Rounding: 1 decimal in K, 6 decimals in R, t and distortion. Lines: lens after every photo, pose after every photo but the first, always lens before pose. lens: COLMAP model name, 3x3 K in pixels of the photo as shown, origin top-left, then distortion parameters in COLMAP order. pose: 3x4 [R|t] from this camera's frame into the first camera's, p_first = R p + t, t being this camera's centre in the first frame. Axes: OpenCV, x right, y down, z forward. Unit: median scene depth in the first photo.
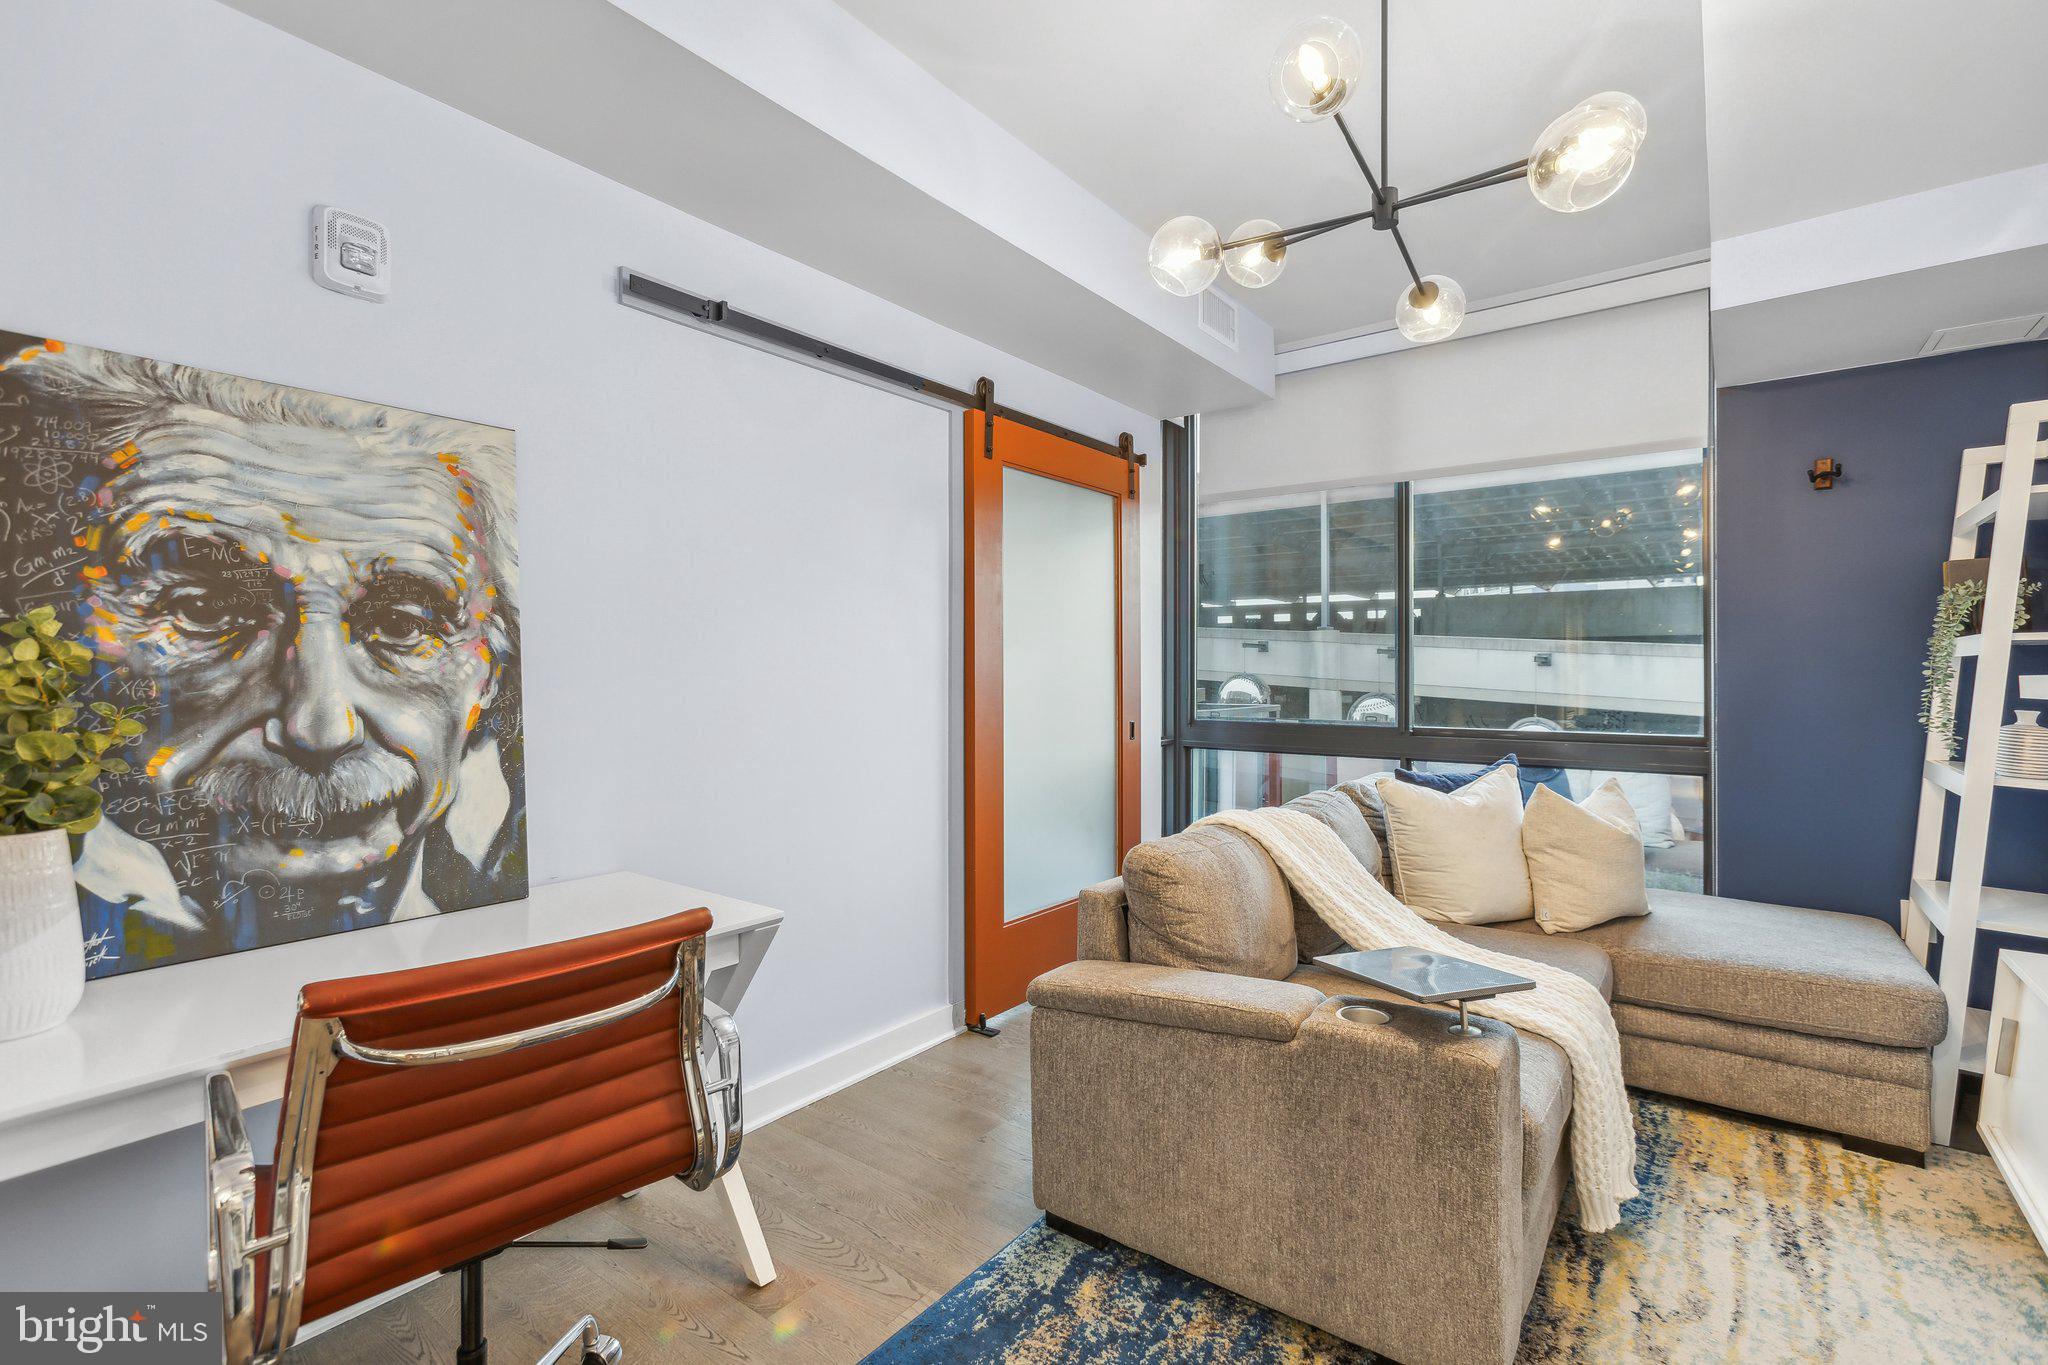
lens RADIAL K [[909.1, 0, 1042.4], [0, 909.1, 667.8], [0, 0, 1]] dist [-0.009777, 0.007177]
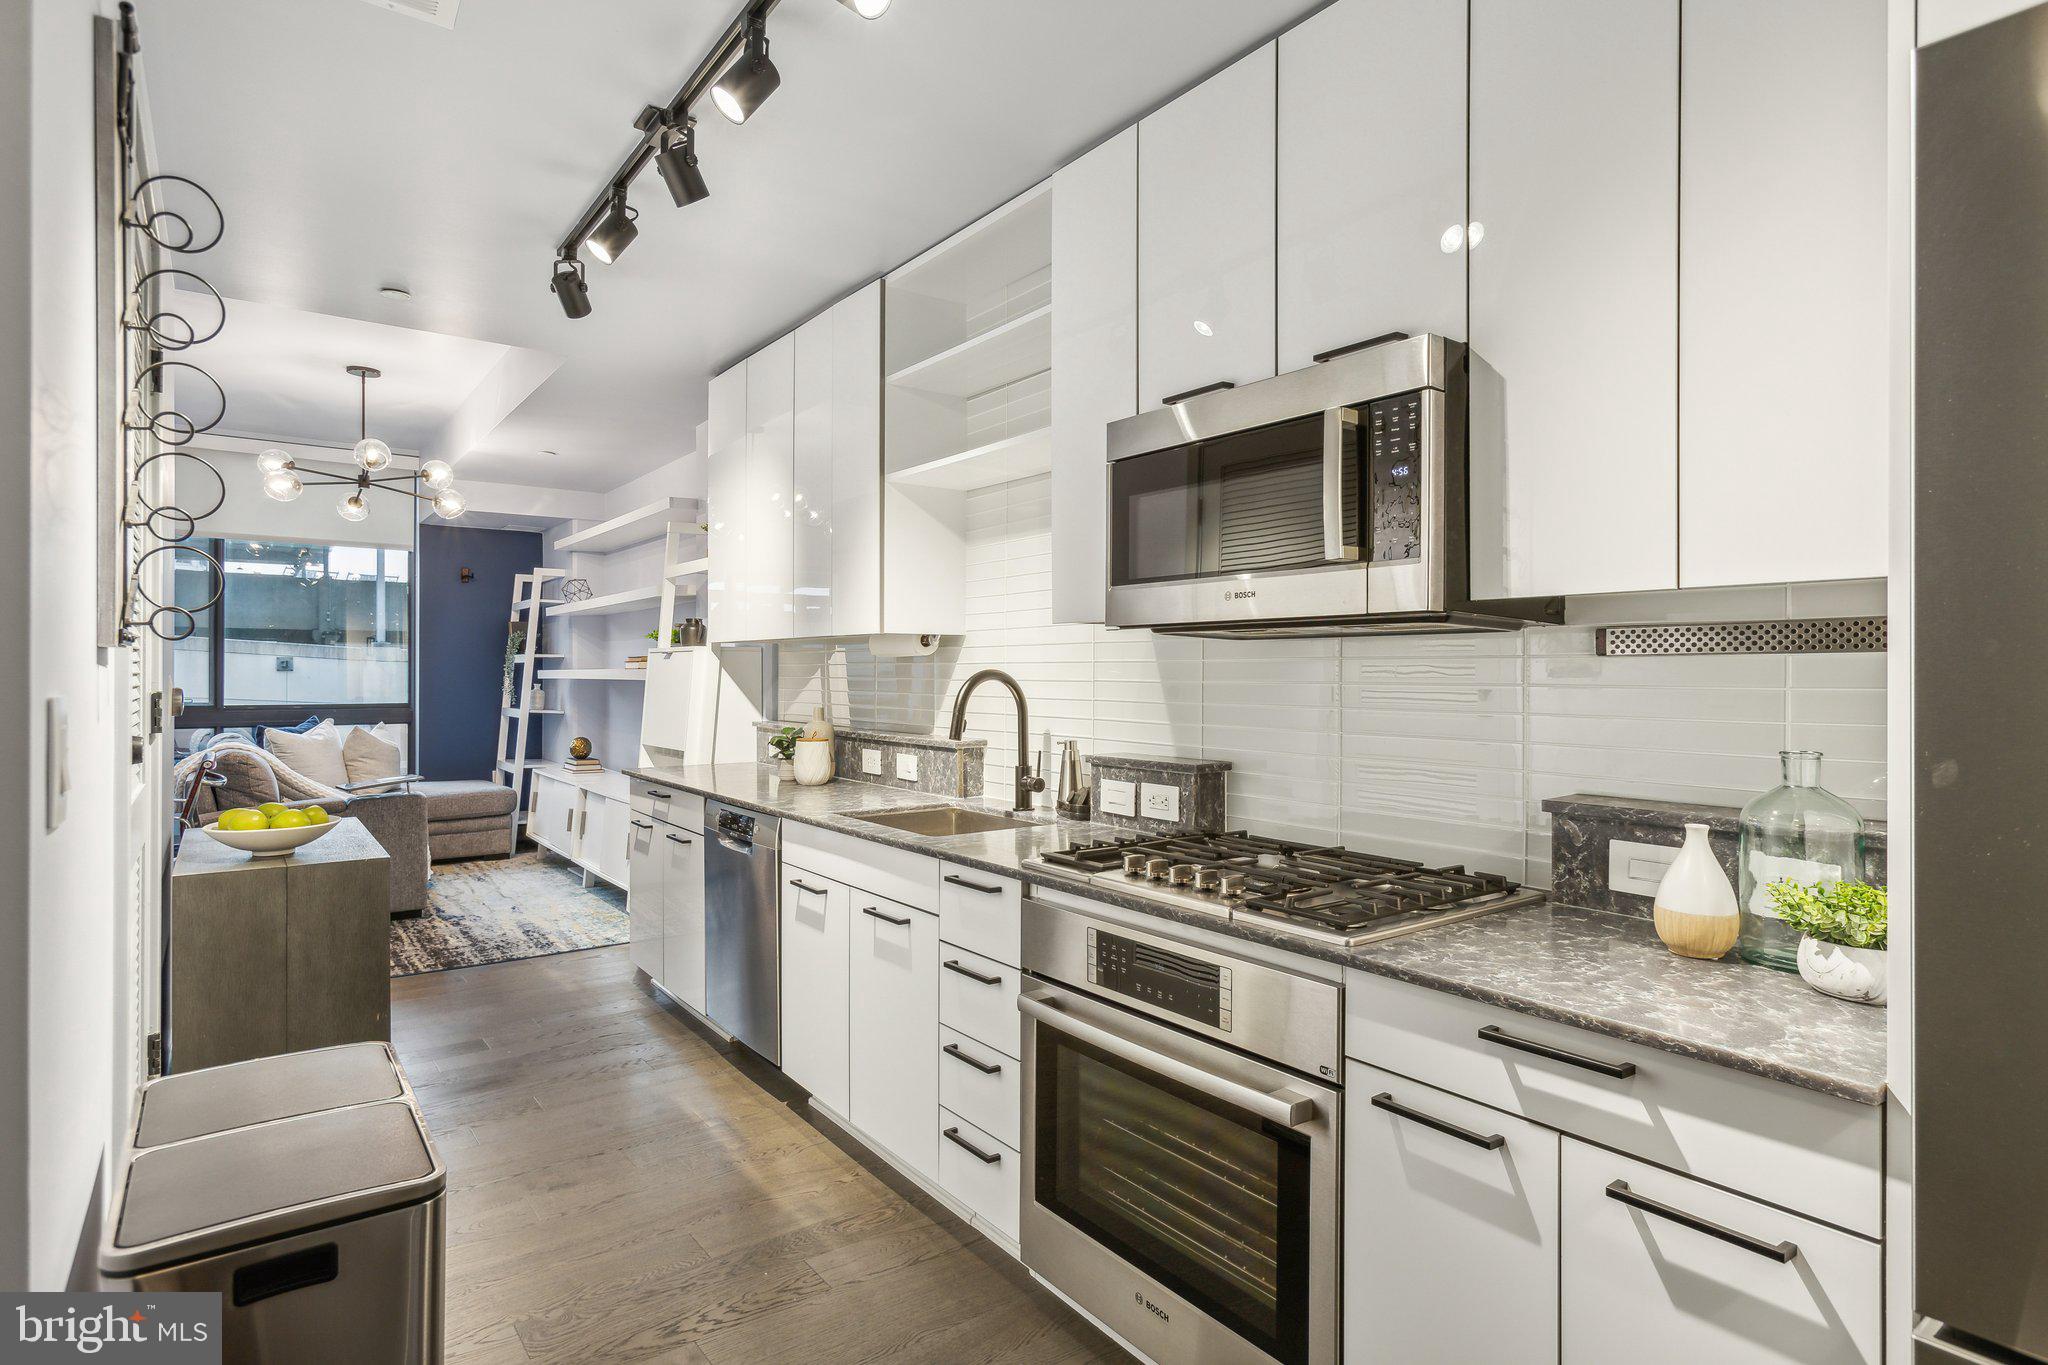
lens RADIAL K [[1084.8, 0, 1030.7], [0, 1084.8, 676.9], [0, 0, 1]] dist [0.002332, 0.005130]
pose [[0.277382, -0.003854, 0.960752, -1.944790], [-0.008051, 0.999948, 0.006335, -0.005180], [-0.960726, -0.009493, 0.277336, -1.570823]]
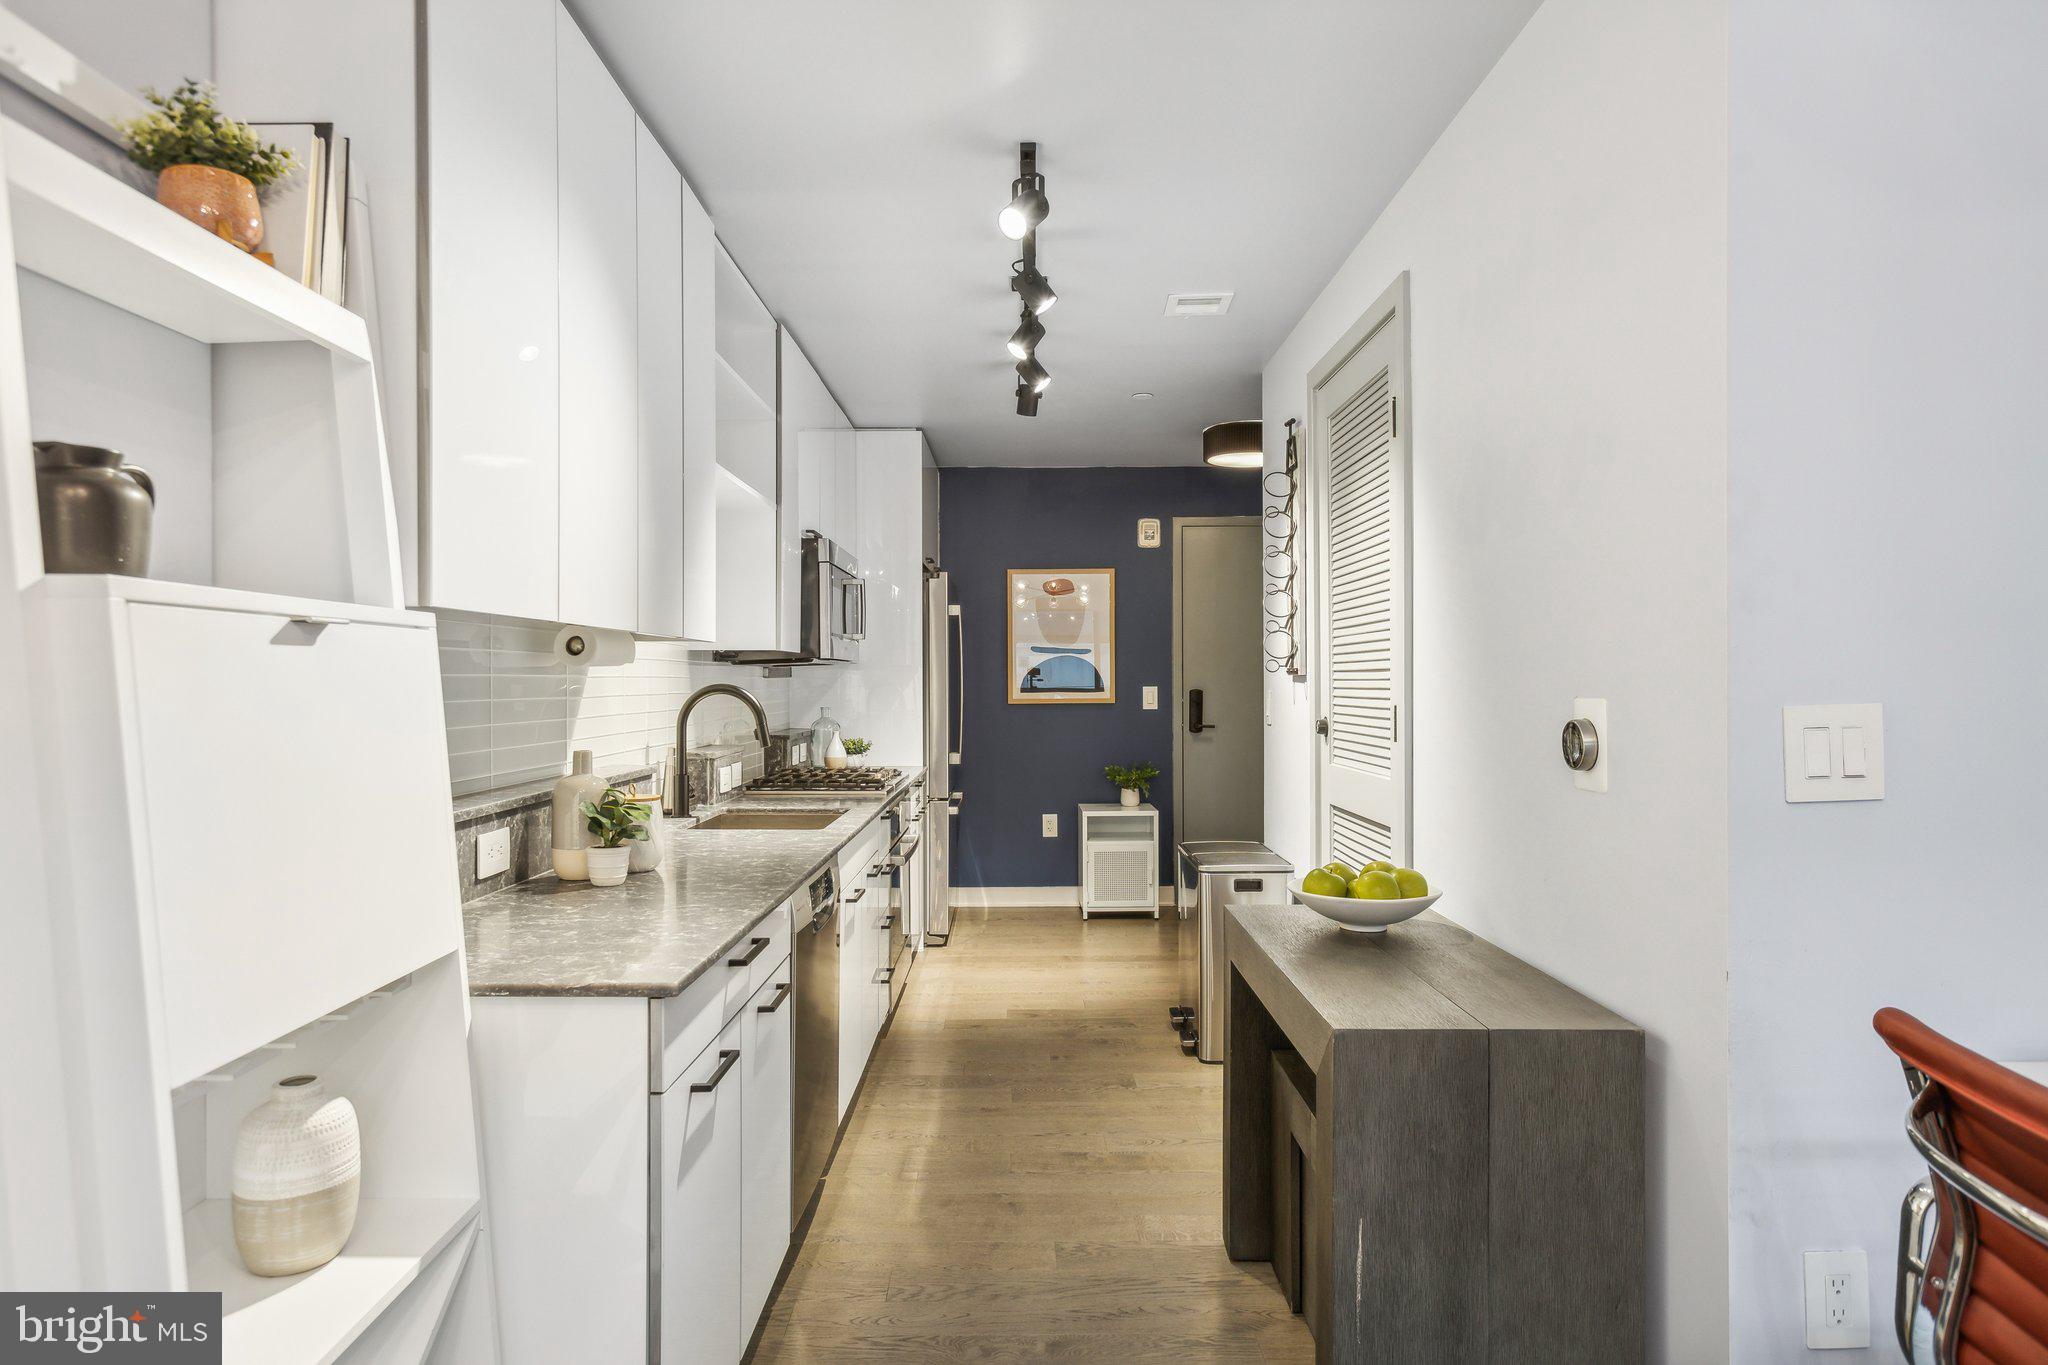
lens RADIAL K [[1196.5, 0, 1023.9], [0, 1196.5, 683.5], [0, 0, 1]] dist [-0.004693, 0.010787]
pose [[-0.794992, 0.000742, -0.606620, 0.352967], [0.004511, 0.999979, -0.004689, 0.004579], [0.606603, -0.006464, -0.794978, 0.737036]]
